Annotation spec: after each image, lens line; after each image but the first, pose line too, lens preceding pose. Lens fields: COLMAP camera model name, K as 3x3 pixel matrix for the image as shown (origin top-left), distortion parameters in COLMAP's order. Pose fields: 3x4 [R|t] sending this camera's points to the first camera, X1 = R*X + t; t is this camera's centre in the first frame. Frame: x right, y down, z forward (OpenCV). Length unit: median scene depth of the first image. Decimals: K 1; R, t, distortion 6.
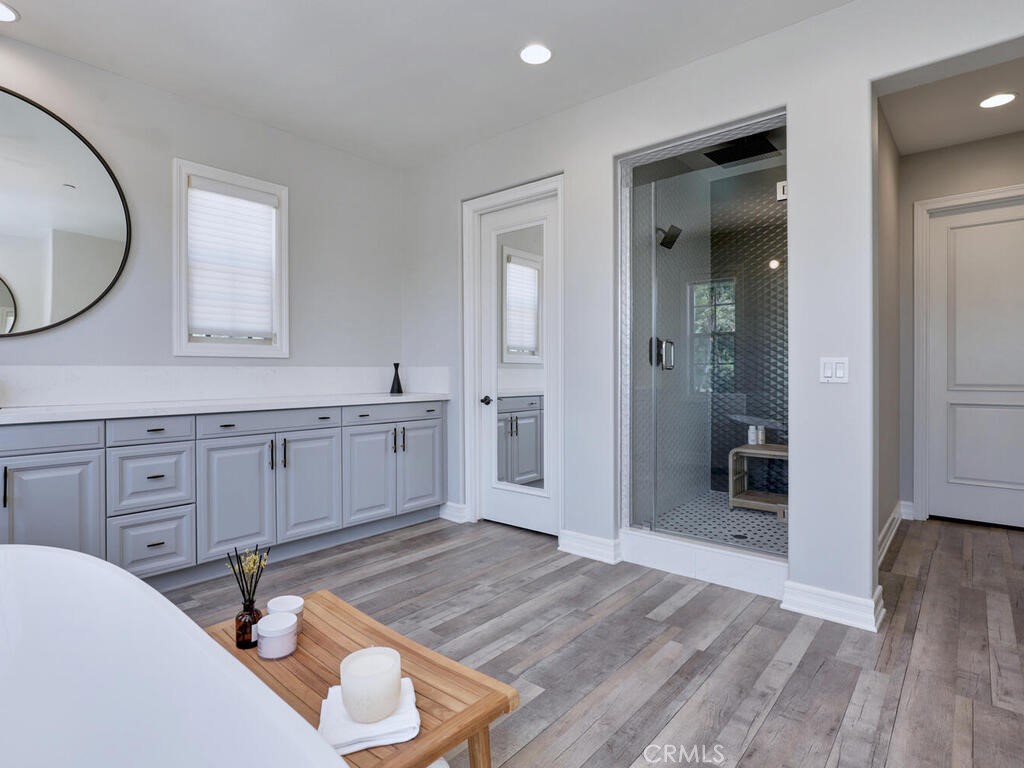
lens RADIAL K [[531.6, 0, 520.2], [0, 531.6, 367.7], [0, 0, 1]] dist [-0.003624, -0.002013]
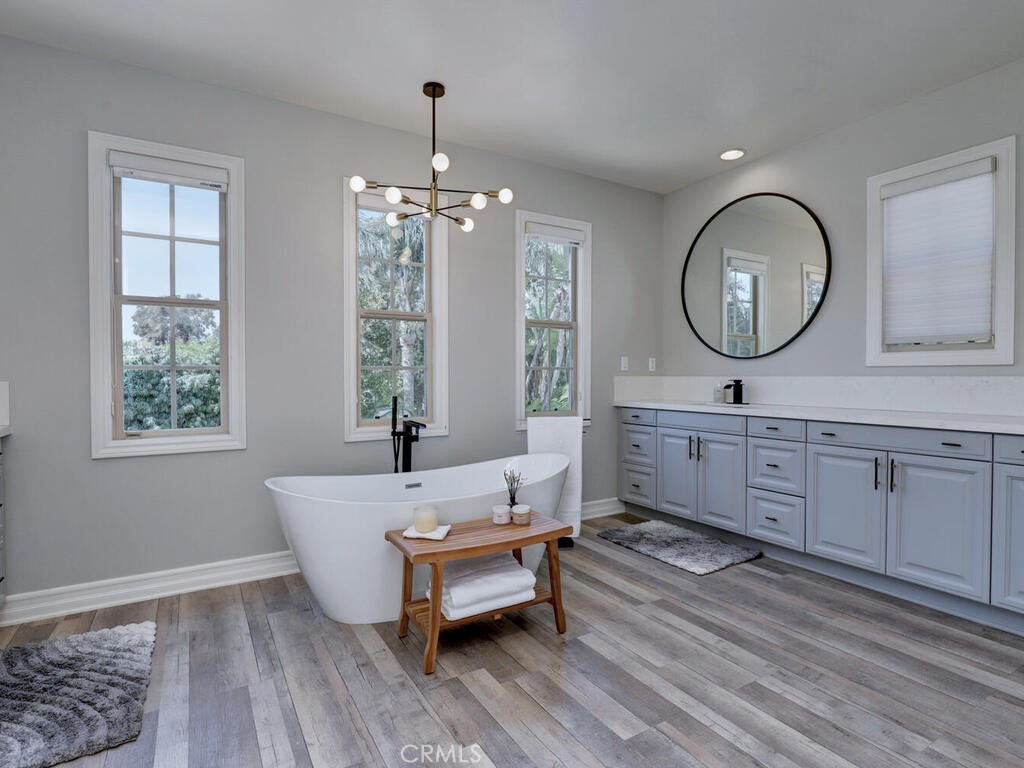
lens RADIAL K [[531.6, 0, 514.7], [0, 531.6, 389.0], [0, 0, 1]] dist [-0.003624, -0.002013]
pose [[-0.318403, 0.017712, -0.947790, 0.619617], [0.002084, 0.999836, 0.017984, 0.001217], [0.947953, 0.003751, -0.318388, 0.731339]]
